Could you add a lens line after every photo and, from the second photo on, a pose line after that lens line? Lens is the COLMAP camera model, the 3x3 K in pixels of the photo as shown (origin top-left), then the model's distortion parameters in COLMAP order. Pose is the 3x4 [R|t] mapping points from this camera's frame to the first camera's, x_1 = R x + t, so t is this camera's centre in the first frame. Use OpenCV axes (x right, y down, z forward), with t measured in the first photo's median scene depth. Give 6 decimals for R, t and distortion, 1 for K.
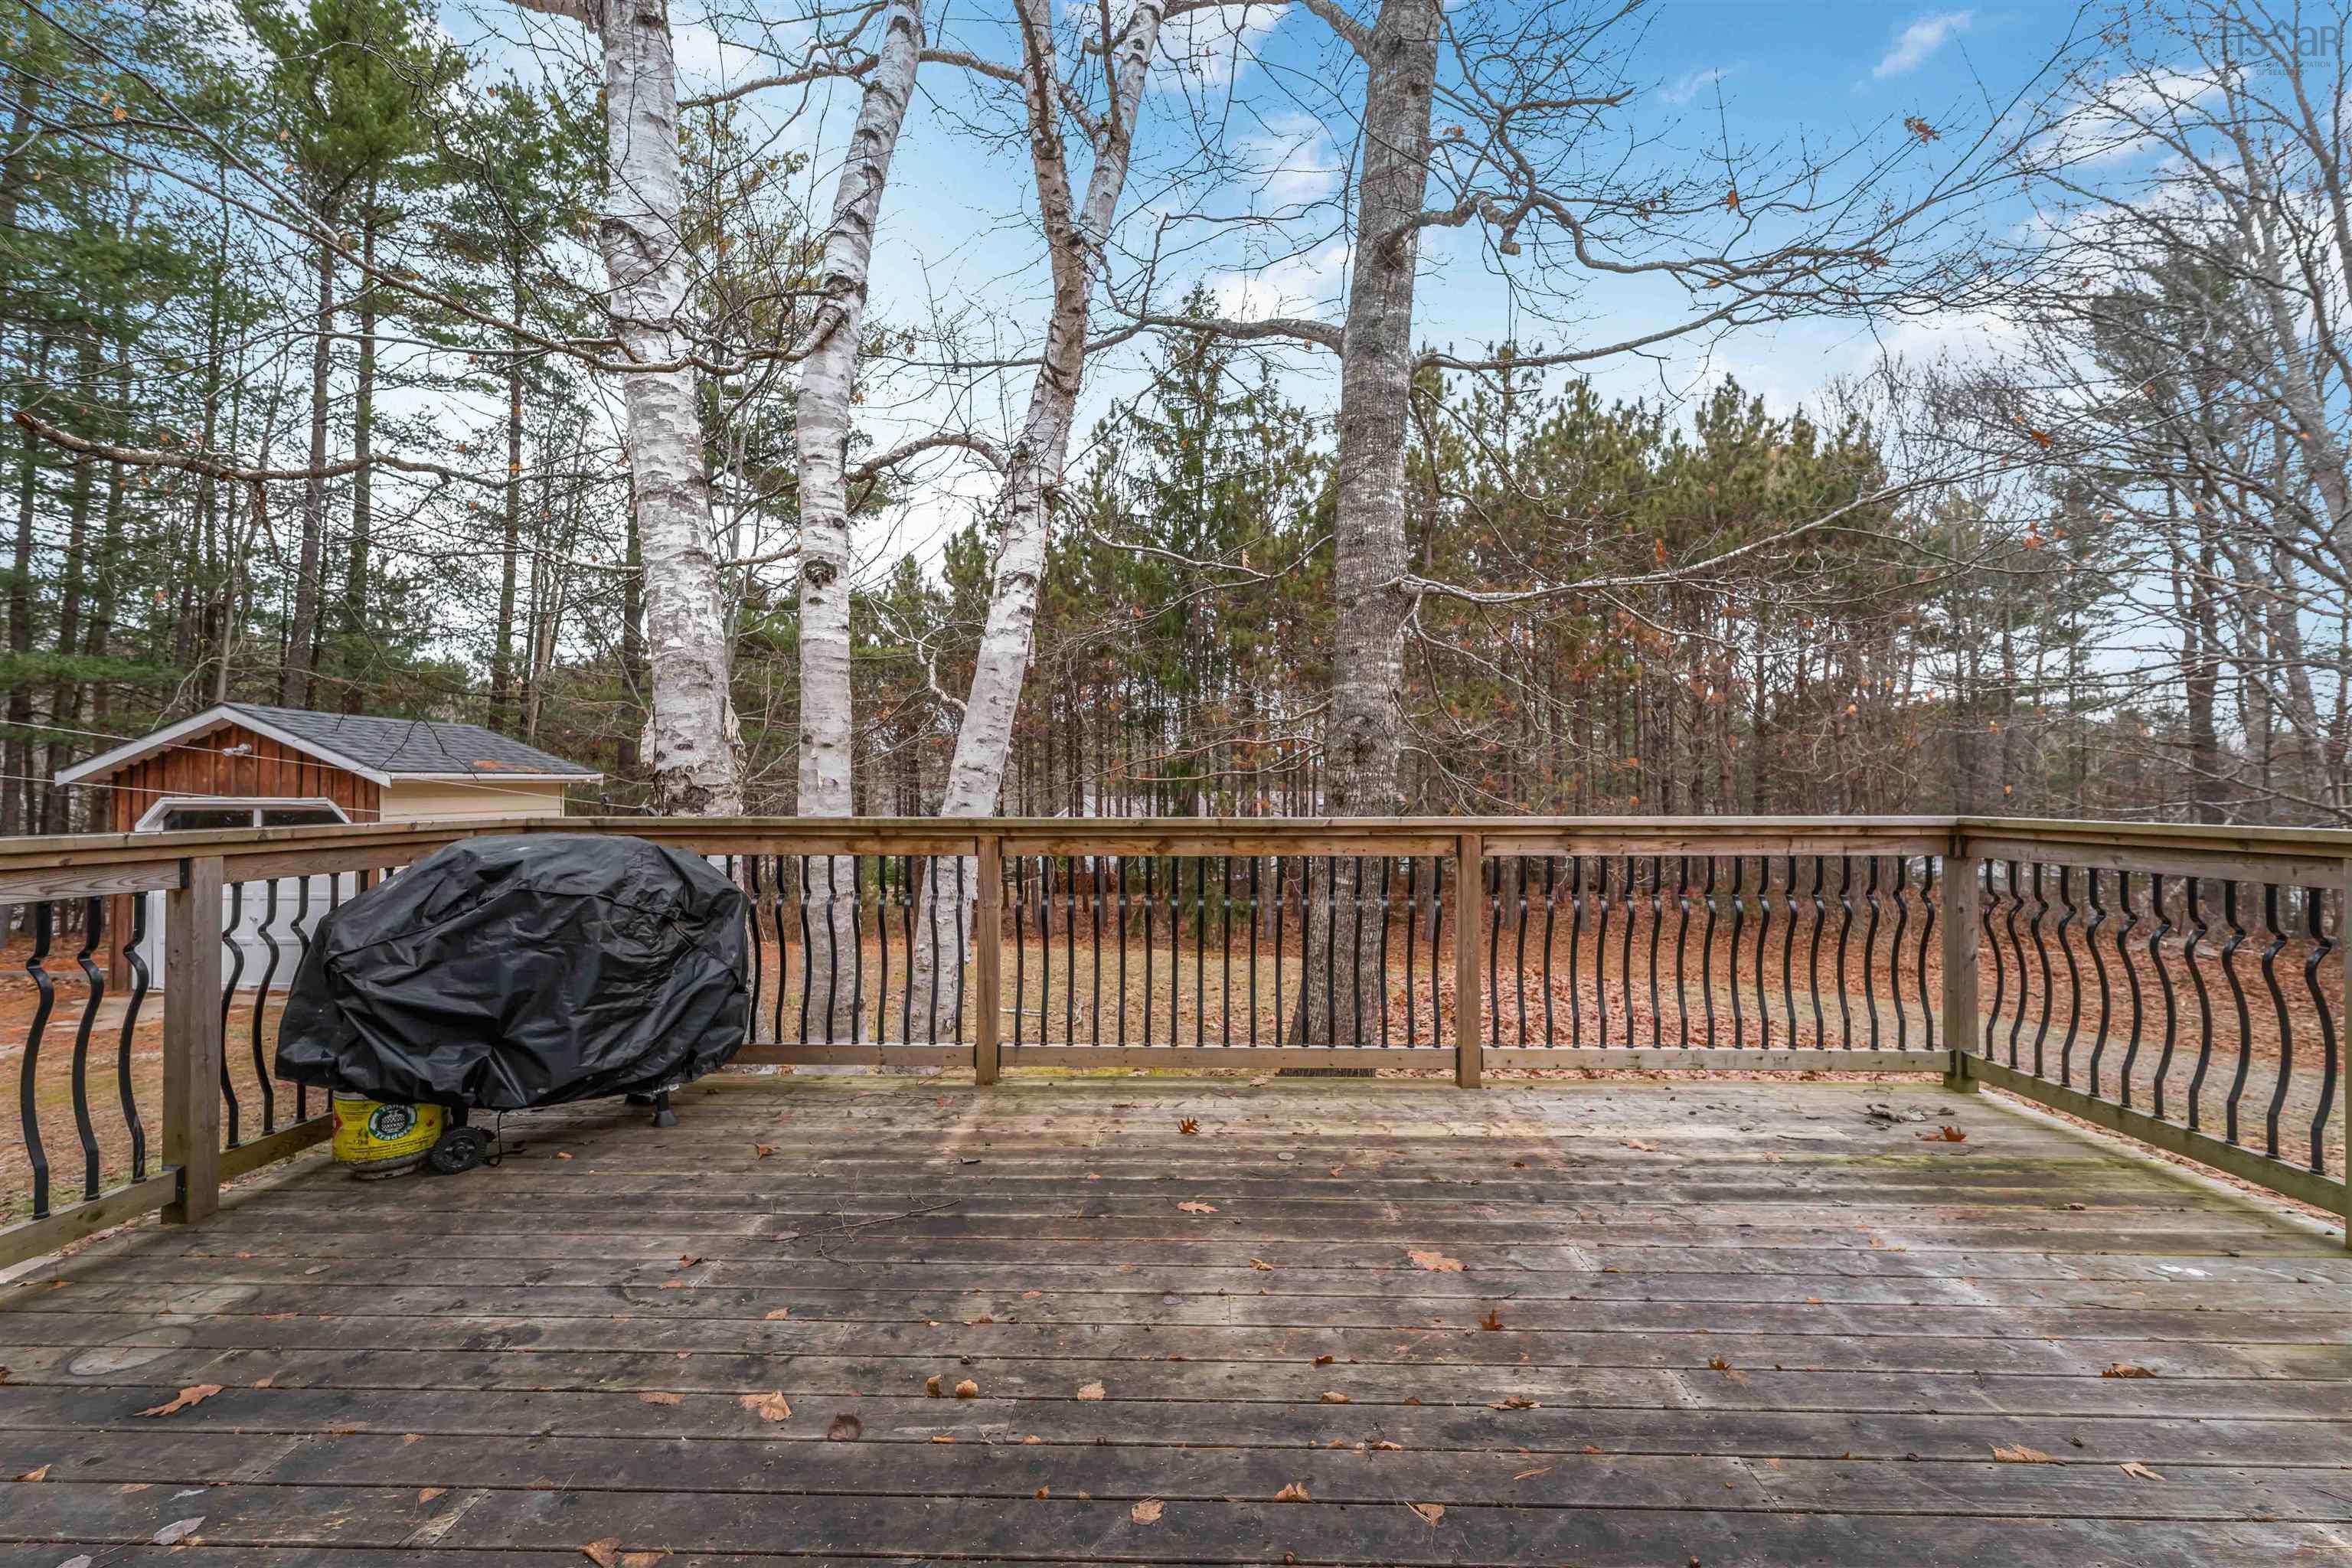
lens RADIAL K [[982.2, 0, 1180.1], [0, 982.2, 786.5], [0, 0, 1]] dist [-0.002045, -0.000184]
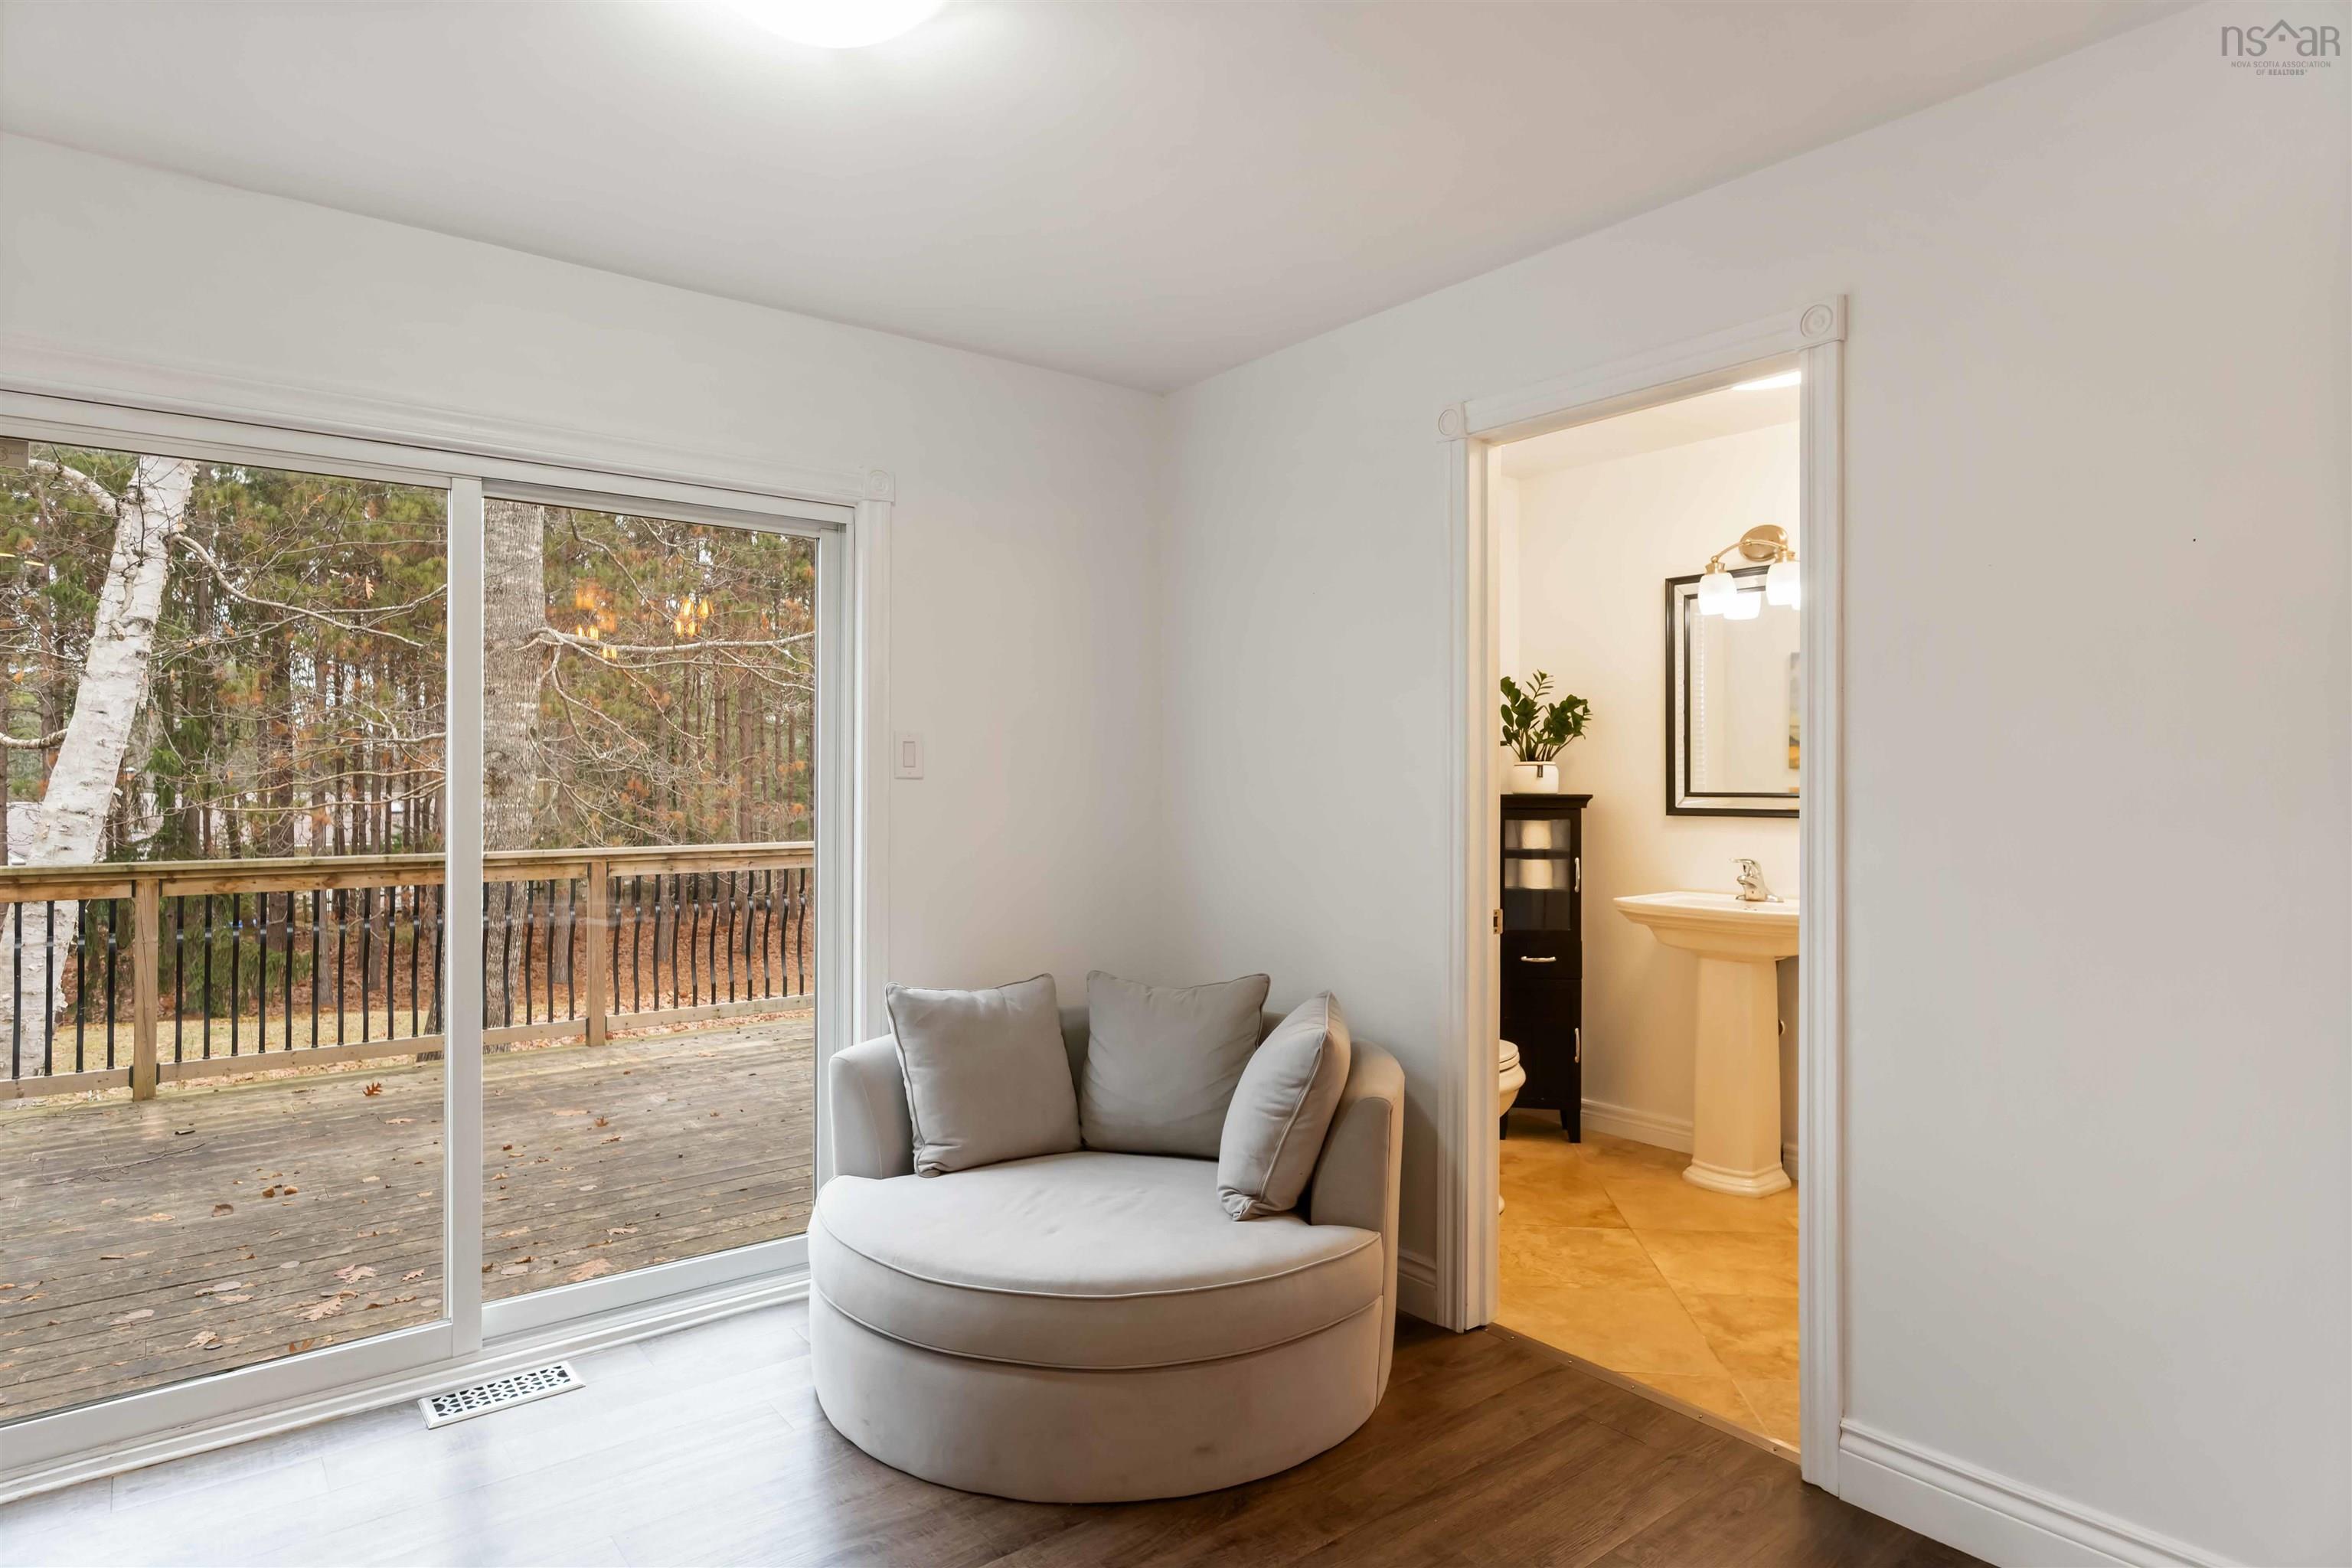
lens RADIAL K [[1268.4, 0, 1170.1], [0, 1268.4, 774.9], [0, 0, 1]] dist [-0.003960, -0.002193]
pose [[0.766889, 0.006035, 0.641751, -0.258775], [-0.003086, 0.999979, -0.005716, -0.073074], [-0.641772, 0.002403, 0.766892, -0.985813]]
